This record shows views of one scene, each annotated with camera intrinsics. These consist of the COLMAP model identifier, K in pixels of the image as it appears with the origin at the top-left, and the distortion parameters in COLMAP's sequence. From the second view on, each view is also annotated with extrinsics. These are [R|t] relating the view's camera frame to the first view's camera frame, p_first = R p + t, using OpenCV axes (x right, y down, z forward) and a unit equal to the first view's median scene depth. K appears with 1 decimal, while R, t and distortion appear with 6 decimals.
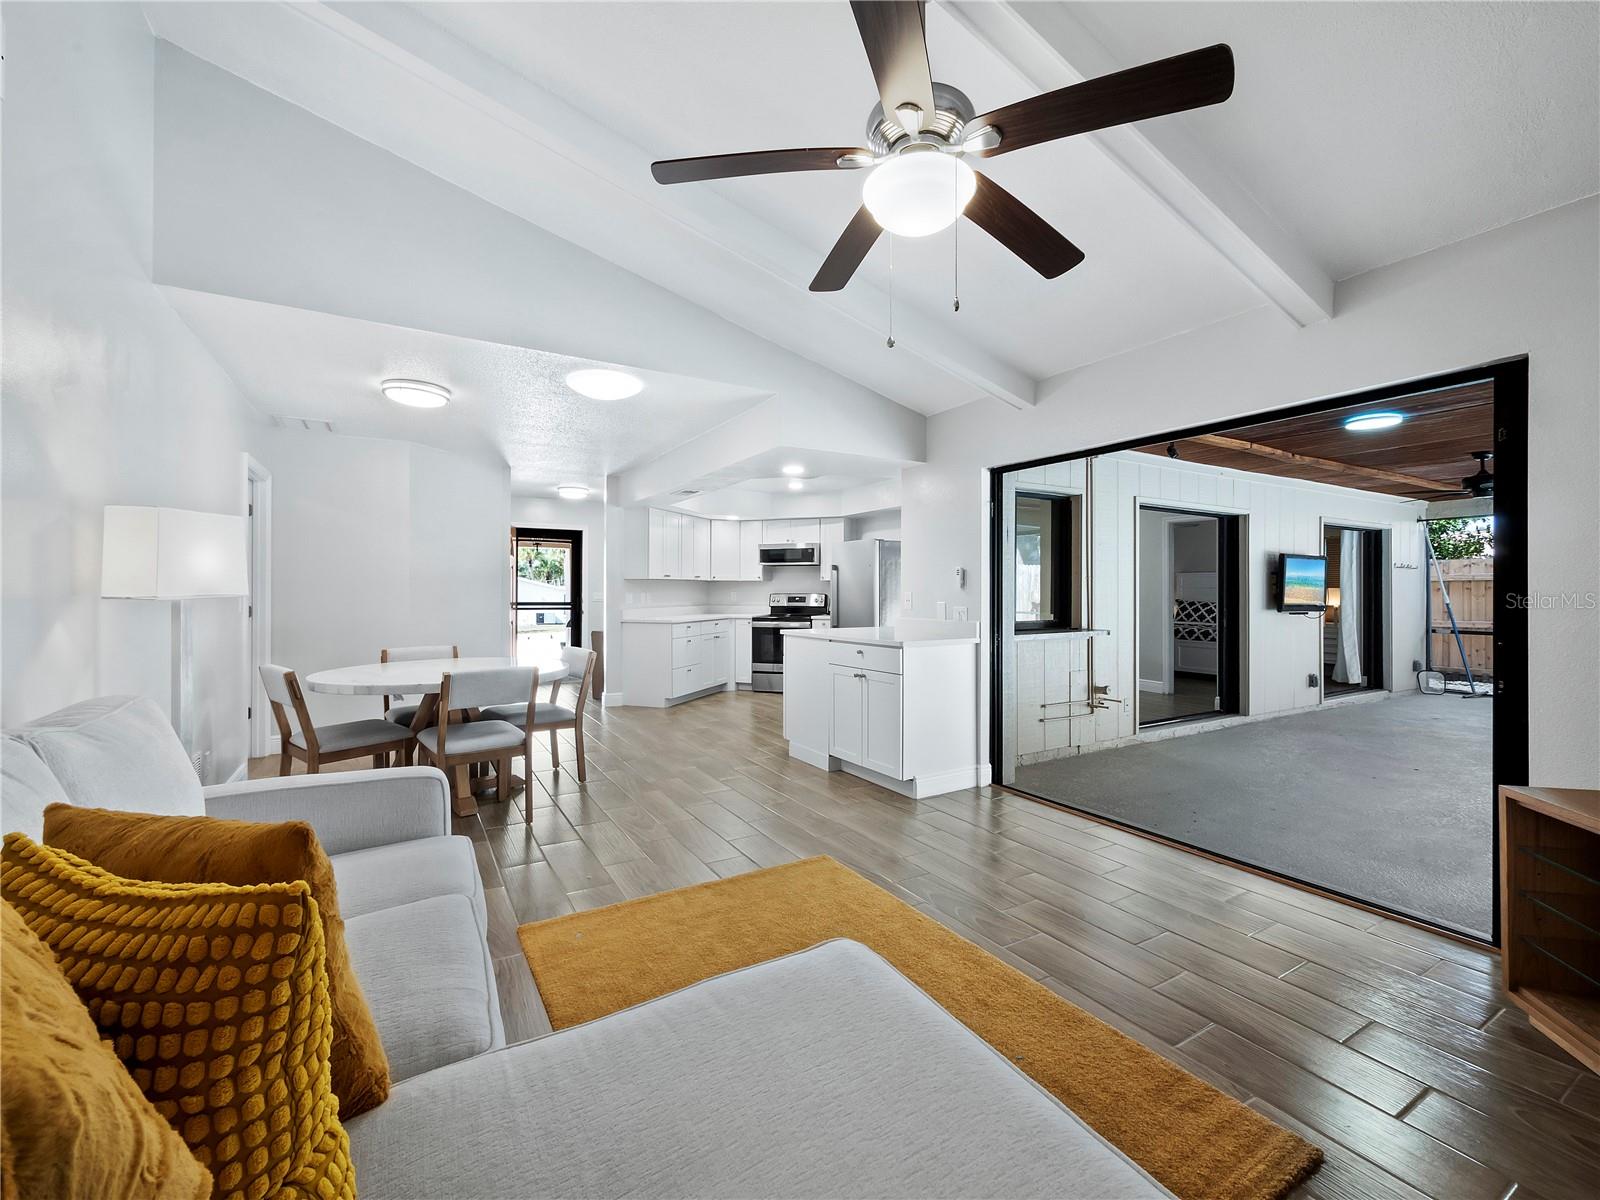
lens RADIAL K [[676.9, 0, 794.4], [0, 676.9, 587.1], [0, 0, 1]] dist [0.002468, 0.000857]
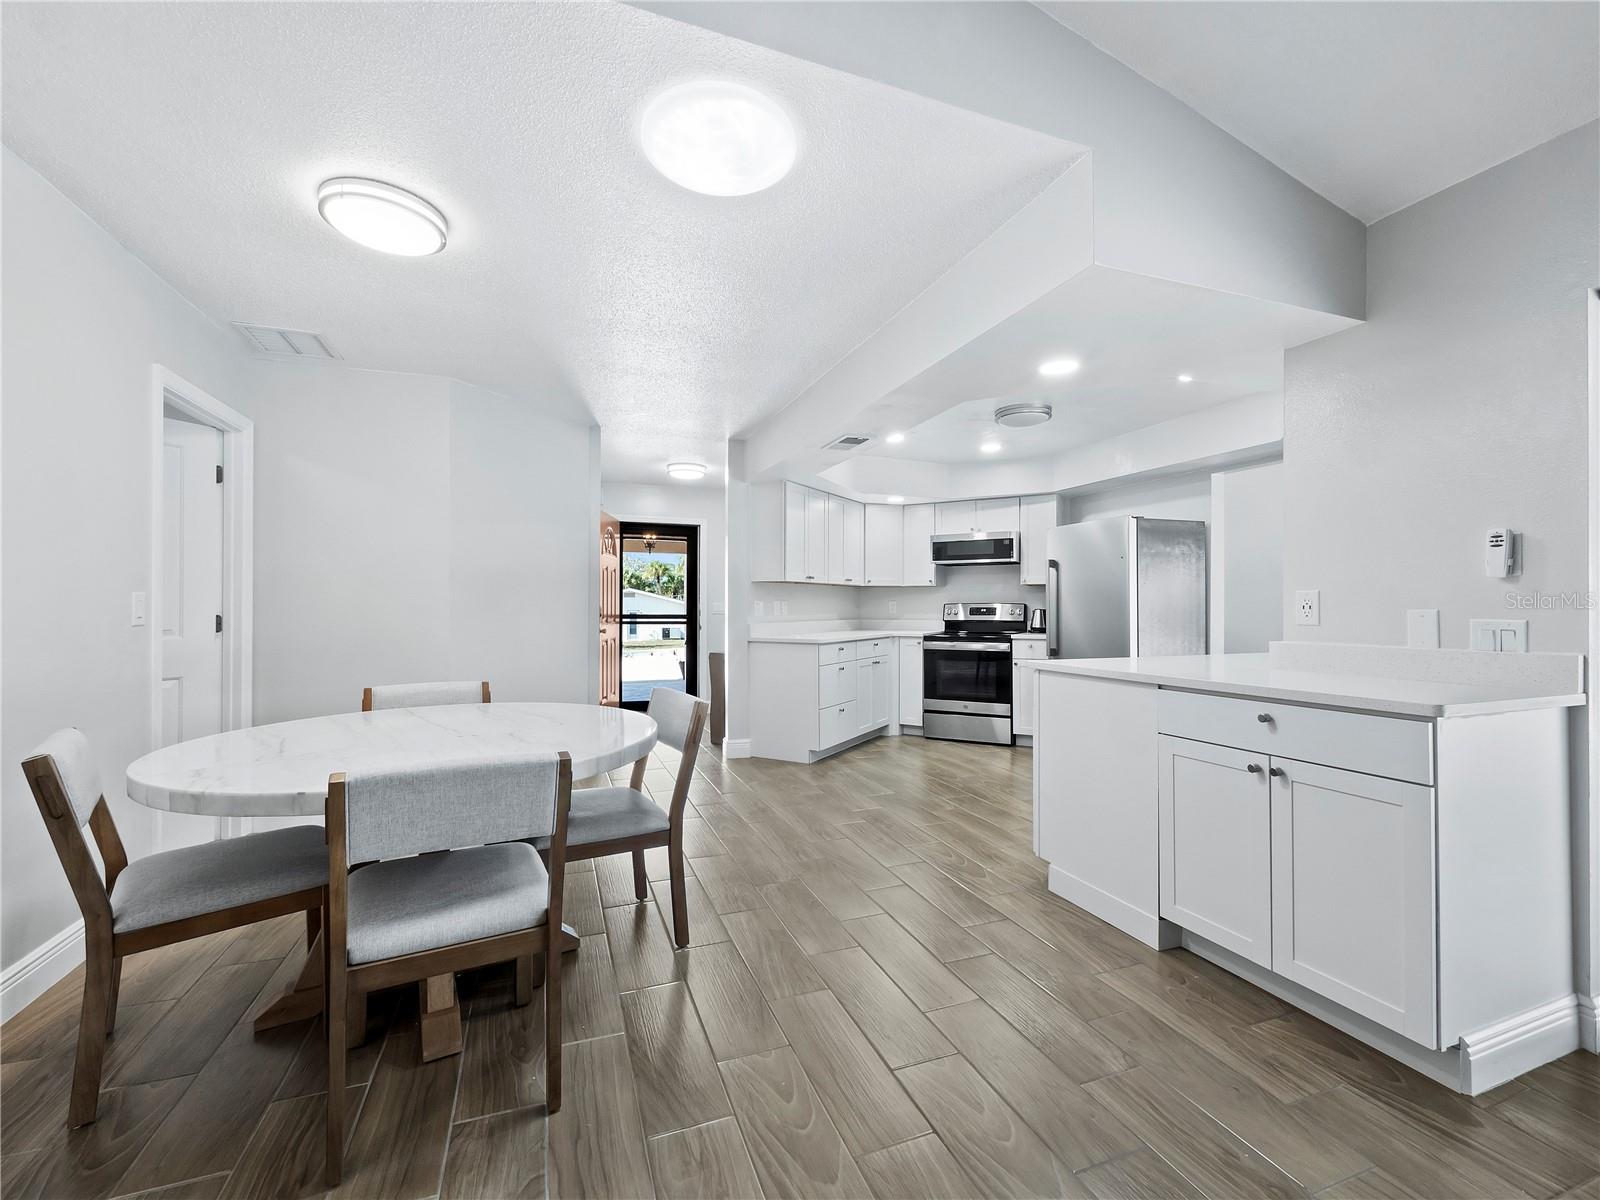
lens RADIAL K [[676.9, 0, 800.8], [0, 676.9, 602.5], [0, 0, 1]] dist [0.002468, 0.000857]
pose [[0.986076, -0.000916, -0.166294, -0.074031], [0.000757, 0.999999, -0.001021, 0.010147], [0.166295, 0.000881, 0.986076, 0.274201]]
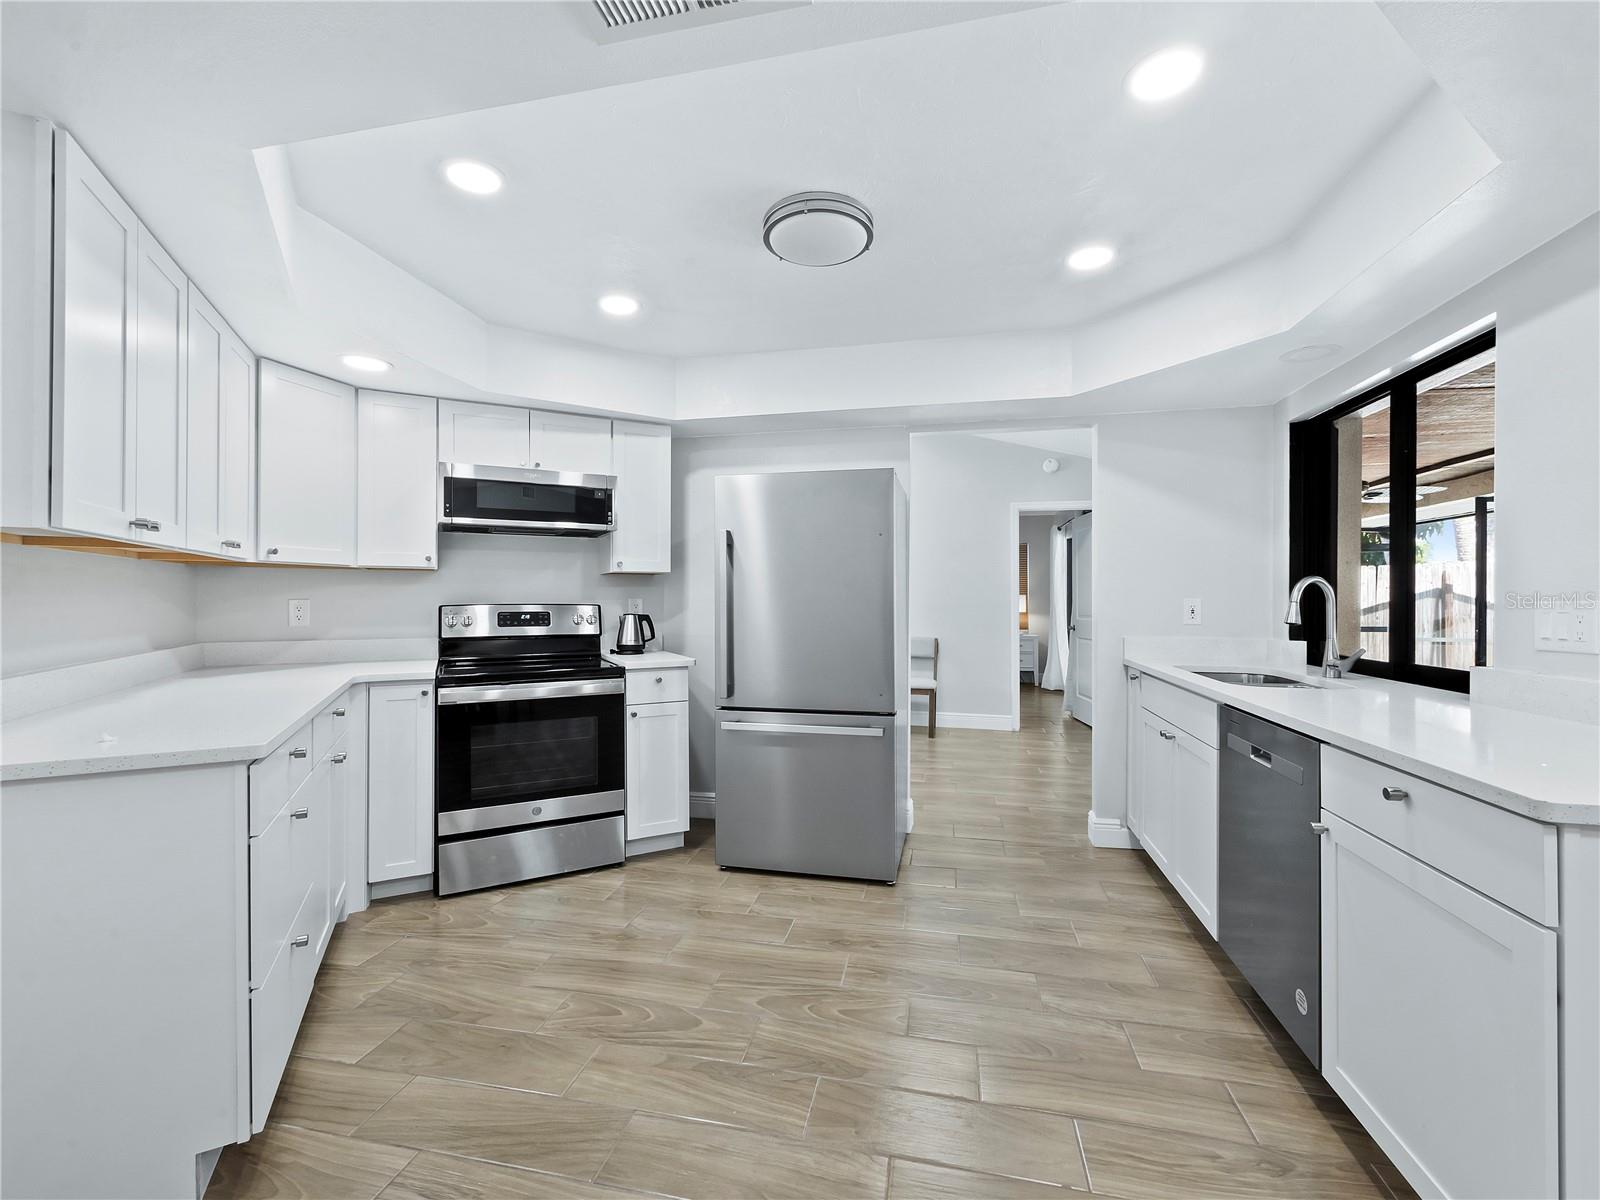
lens RADIAL K [[676.9, 0, 800.3], [0, 676.9, 593.4], [0, 0, 1]] dist [0.002468, 0.000857]
pose [[0.677328, 0.004495, 0.735667, -0.193267], [-0.006654, 0.999978, 0.000017, 0.002744], [-0.735651, -0.004907, 0.677343, 0.669722]]
